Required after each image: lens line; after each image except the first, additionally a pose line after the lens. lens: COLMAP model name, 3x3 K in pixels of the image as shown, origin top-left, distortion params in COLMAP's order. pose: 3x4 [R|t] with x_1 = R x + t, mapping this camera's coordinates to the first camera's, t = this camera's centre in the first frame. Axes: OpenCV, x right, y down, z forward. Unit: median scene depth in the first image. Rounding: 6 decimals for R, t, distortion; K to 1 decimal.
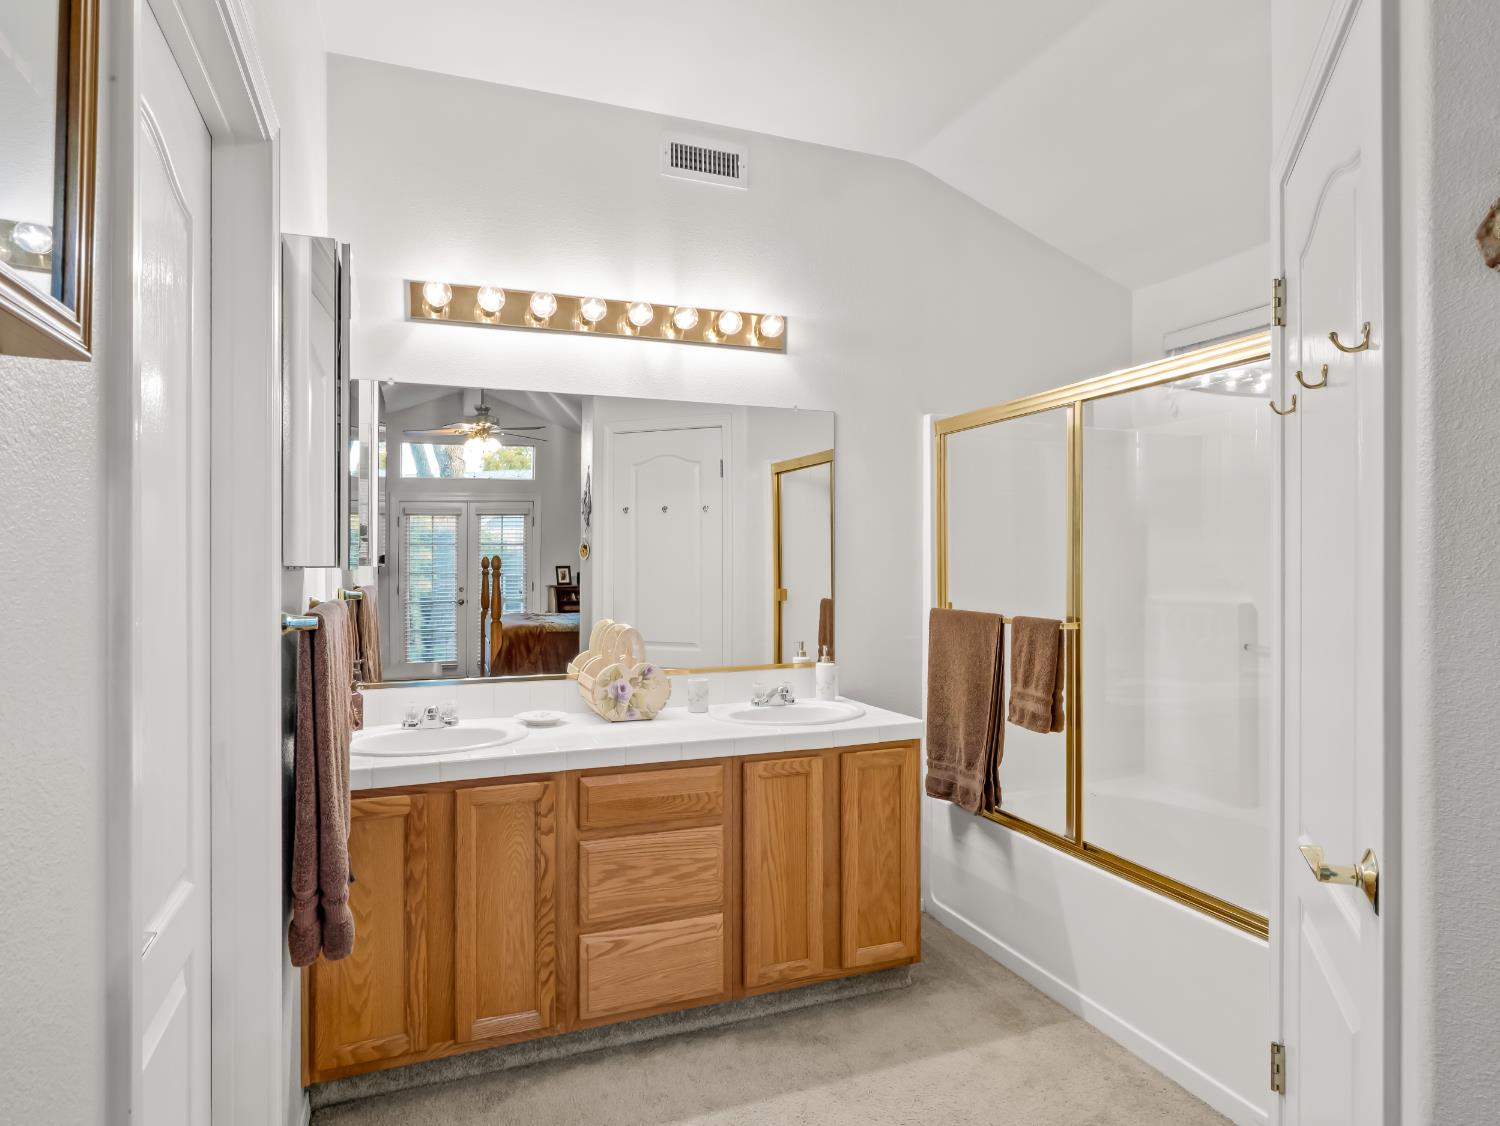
lens RADIAL K [[866.1, 0, 757.7], [0, 866.1, 561.8], [0, 0, 1]] dist [0.034699, 0.000230]
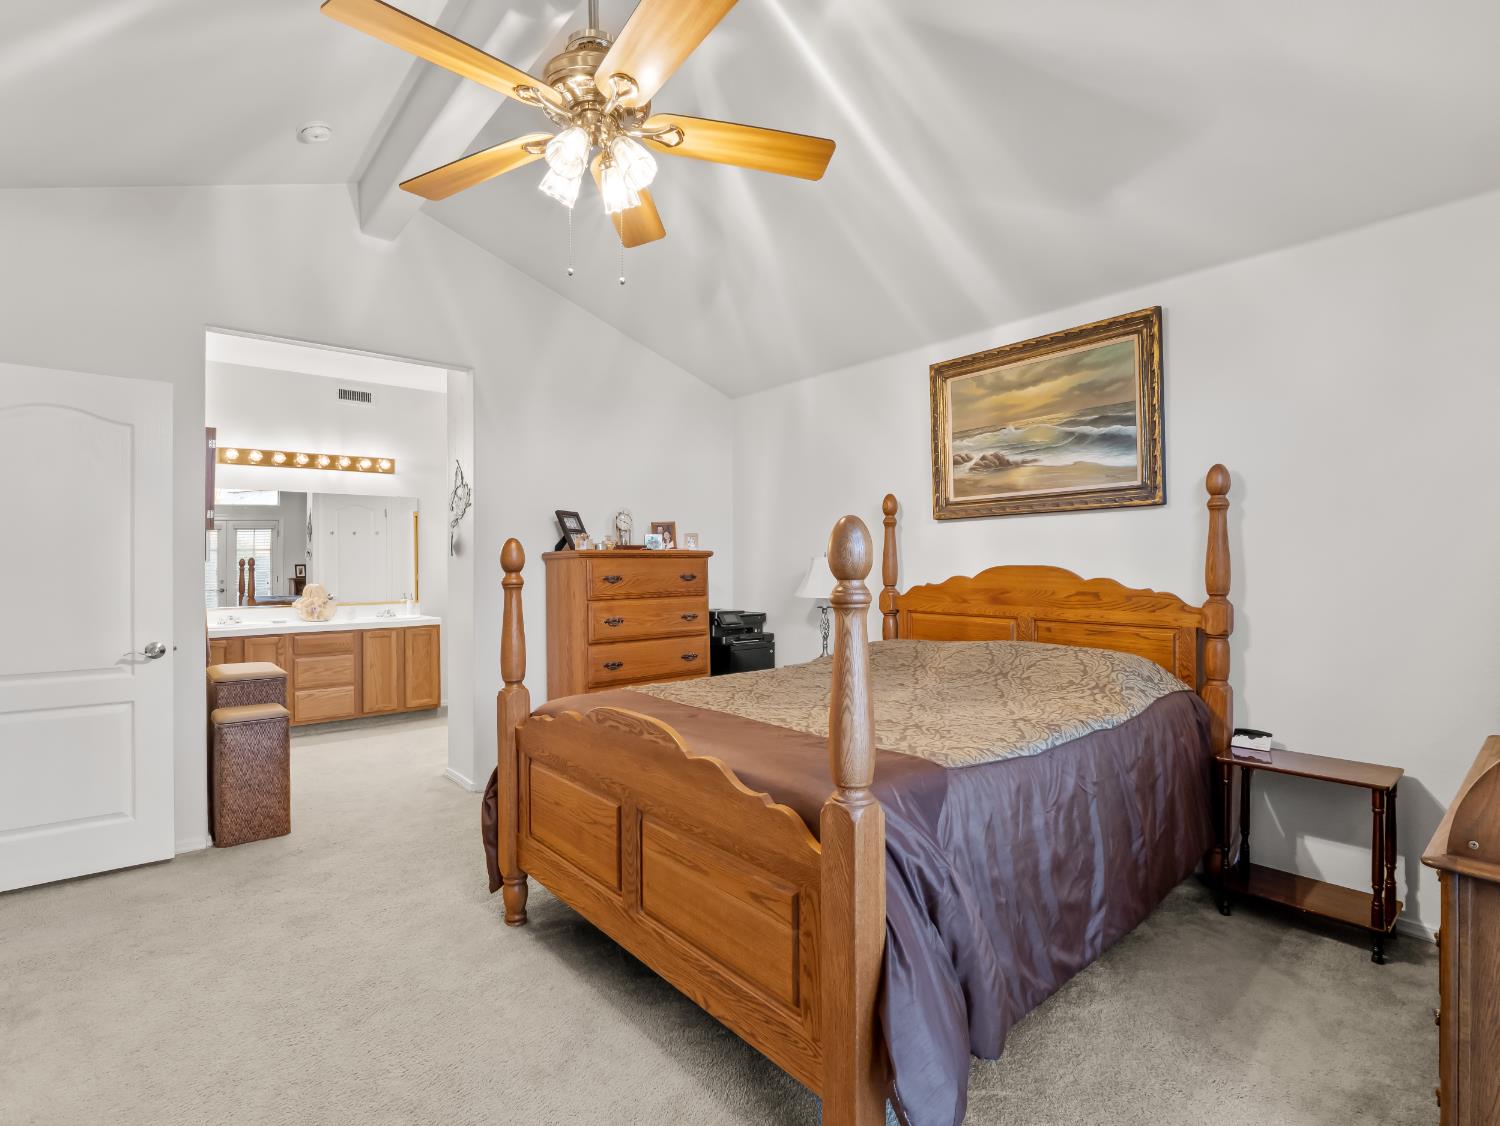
lens RADIAL K [[730.5, 0, 738.9], [0, 730.5, 565.3], [0, 0, 1]] dist [-0.002928, -0.006982]
pose [[0.952952, -0.004317, 0.303090, 0.379197], [0.003842, 0.999990, 0.002164, 0.018583], [-0.303097, -0.000897, 0.952959, -1.407308]]
